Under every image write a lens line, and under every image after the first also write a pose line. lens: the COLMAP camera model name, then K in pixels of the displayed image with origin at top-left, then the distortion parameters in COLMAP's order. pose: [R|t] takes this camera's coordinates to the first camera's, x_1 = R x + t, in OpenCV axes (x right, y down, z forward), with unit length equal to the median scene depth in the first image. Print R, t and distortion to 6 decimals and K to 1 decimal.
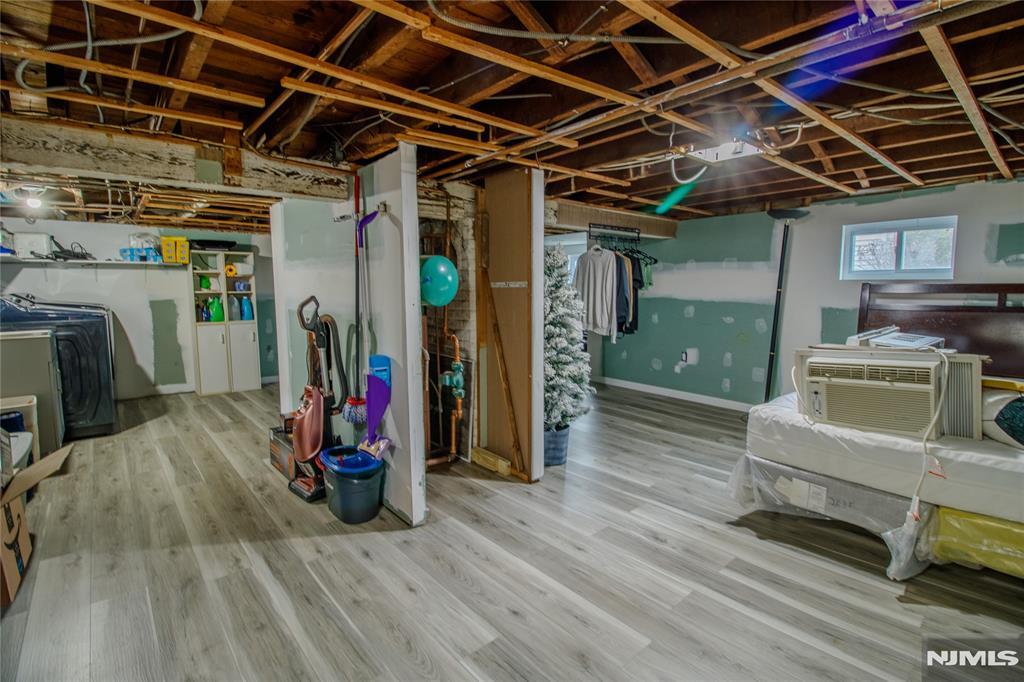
lens RADIAL K [[479.5, 0, 519.0], [0, 479.5, 337.3], [0, 0, 1]] dist [-0.015297, -0.009116]
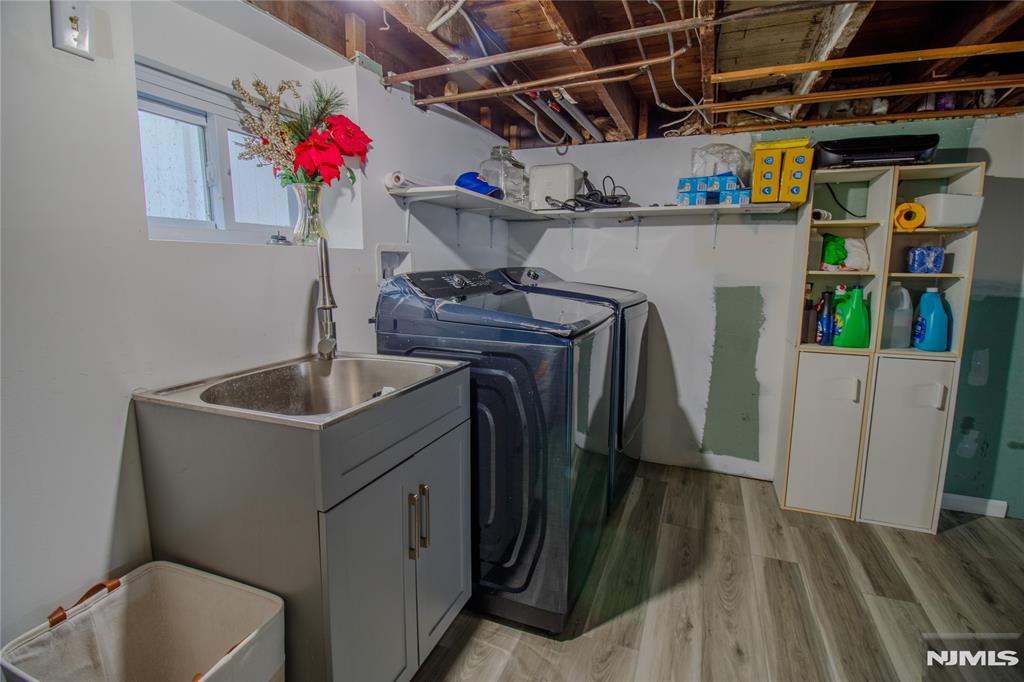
lens RADIAL K [[479.5, 0, 521.0], [0, 479.5, 338.8], [0, 0, 1]] dist [-0.015297, -0.009116]
pose [[0.457735, 0.142790, -0.877548, -0.415539], [-0.096091, 0.989183, 0.110832, -0.058241], [0.883881, 0.033593, 0.466504, 0.572623]]
